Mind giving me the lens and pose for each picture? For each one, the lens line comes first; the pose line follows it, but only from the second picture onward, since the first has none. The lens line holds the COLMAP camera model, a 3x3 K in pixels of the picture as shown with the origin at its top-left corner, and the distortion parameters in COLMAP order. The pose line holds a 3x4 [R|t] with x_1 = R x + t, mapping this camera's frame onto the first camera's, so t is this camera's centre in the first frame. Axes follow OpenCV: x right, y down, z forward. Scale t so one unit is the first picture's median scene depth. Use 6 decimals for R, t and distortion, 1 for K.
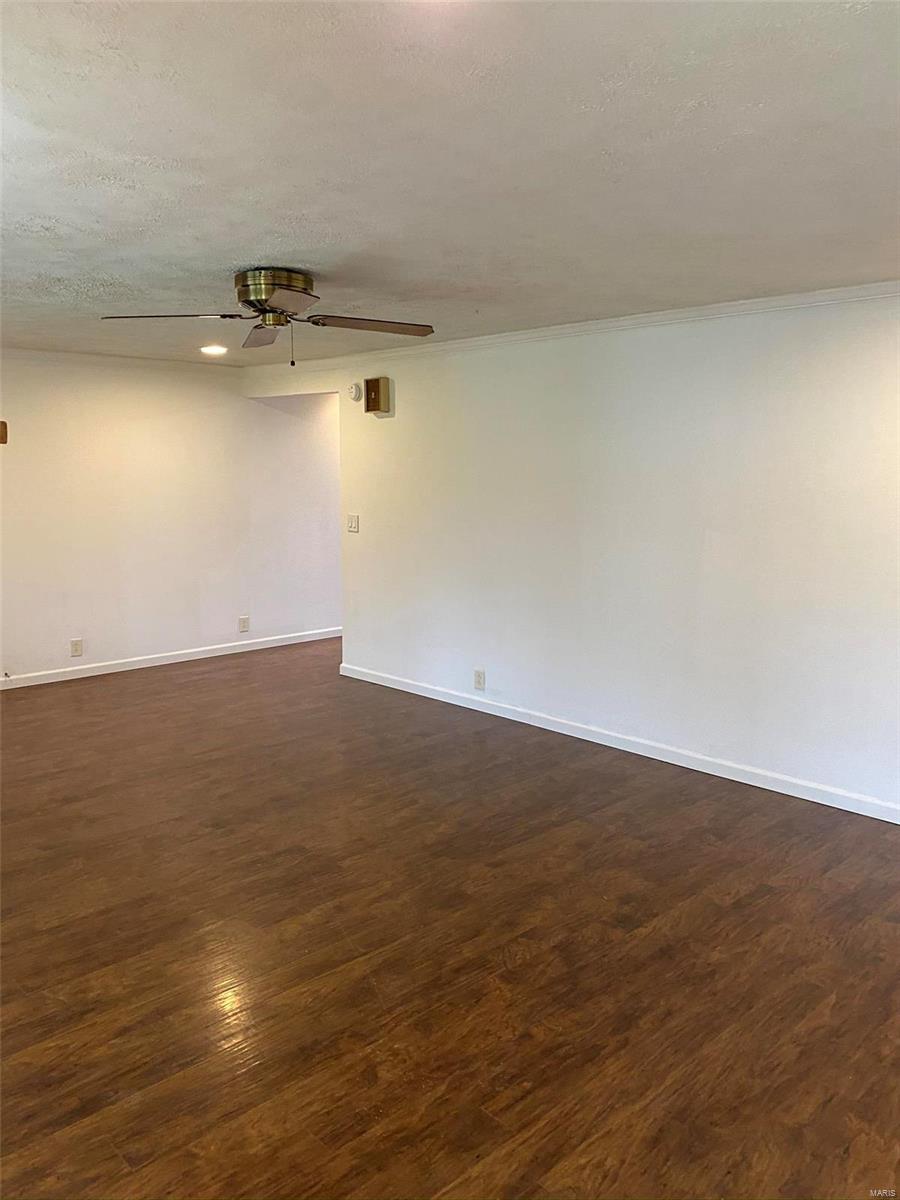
lens RADIAL K [[924.8, 0, 445.2], [0, 924.8, 605.4], [0, 0, 1]] dist [0.026043, -0.027321]
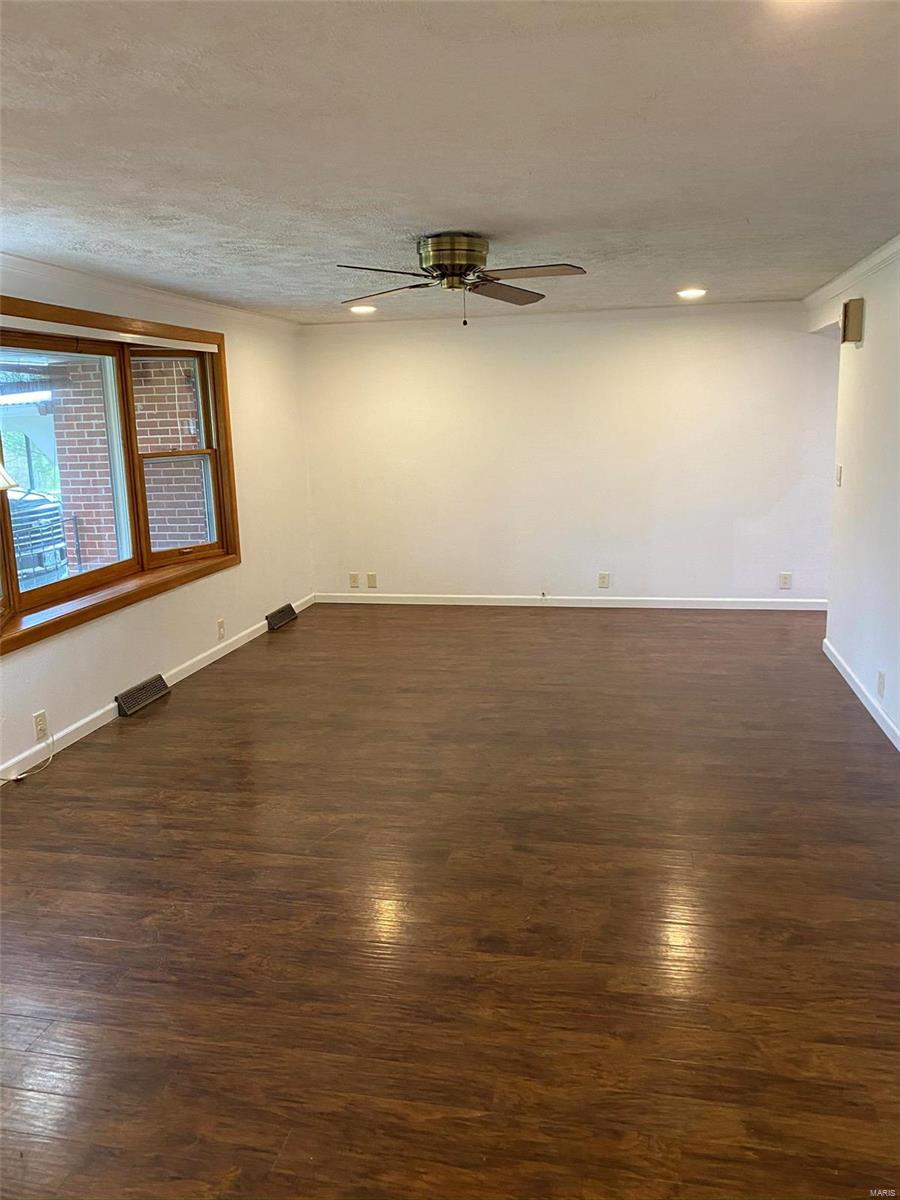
lens RADIAL K [[924.8, 0, 456.9], [0, 924.8, 593.9], [0, 0, 1]] dist [0.026043, -0.027321]
pose [[0.562207, 0.139529, -0.815141, 0.827923], [-0.095120, 0.990033, 0.103861, -0.073001], [0.821508, 0.019145, 0.569875, 0.454591]]
